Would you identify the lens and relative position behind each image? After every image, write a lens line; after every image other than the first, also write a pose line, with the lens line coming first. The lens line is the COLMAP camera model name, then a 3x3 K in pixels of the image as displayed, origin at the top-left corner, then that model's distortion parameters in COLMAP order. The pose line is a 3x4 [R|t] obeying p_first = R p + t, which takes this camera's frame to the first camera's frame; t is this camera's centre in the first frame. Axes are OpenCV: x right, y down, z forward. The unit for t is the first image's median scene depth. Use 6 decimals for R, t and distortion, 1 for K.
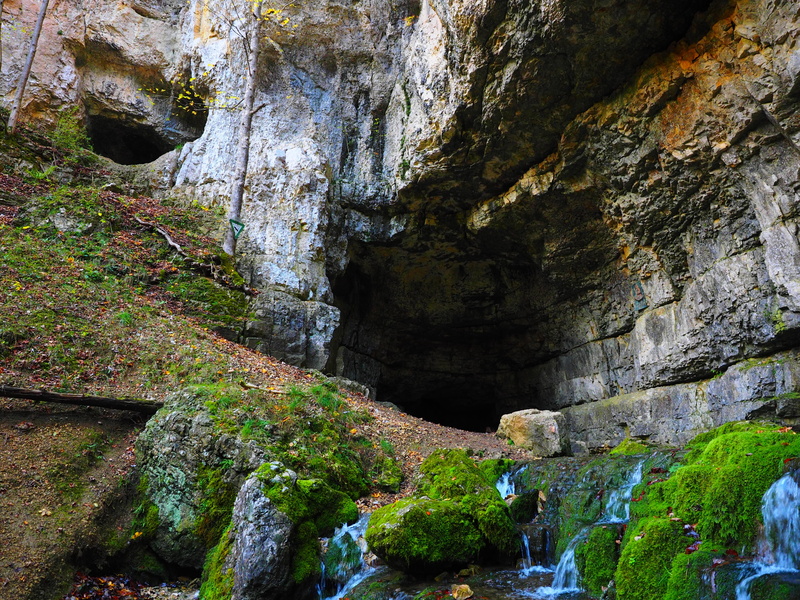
lens RADIAL K [[586.8, 0, 400.4], [0, 586.8, 327.0], [0, 0, 1]] dist [-0.002526, -0.000201]
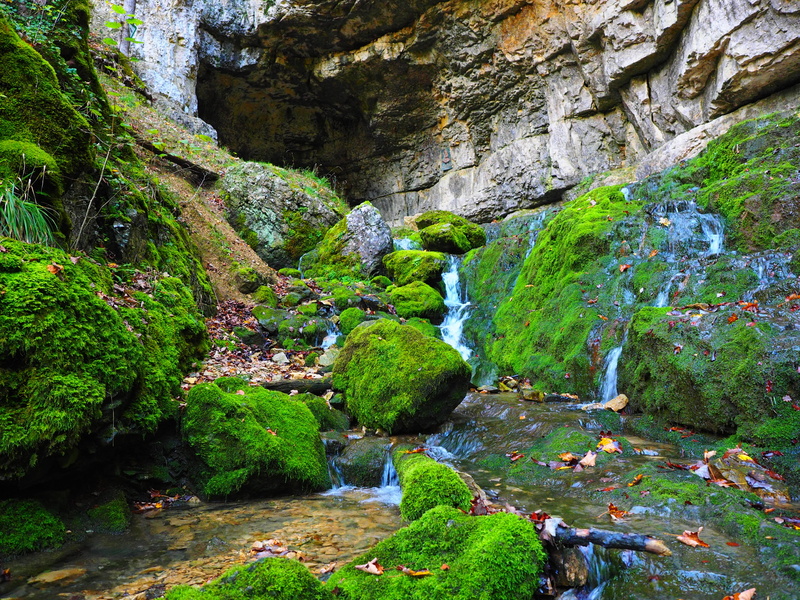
lens RADIAL K [[586.8, 0, 400.4], [0, 586.8, 327.0], [0, 0, 1]] dist [-0.002526, -0.000201]
pose [[0.903138, 0.033975, 0.428003, -0.261661], [-0.133340, 0.969767, 0.204383, 0.063301], [-0.408120, -0.241656, 0.880364, -0.225423]]
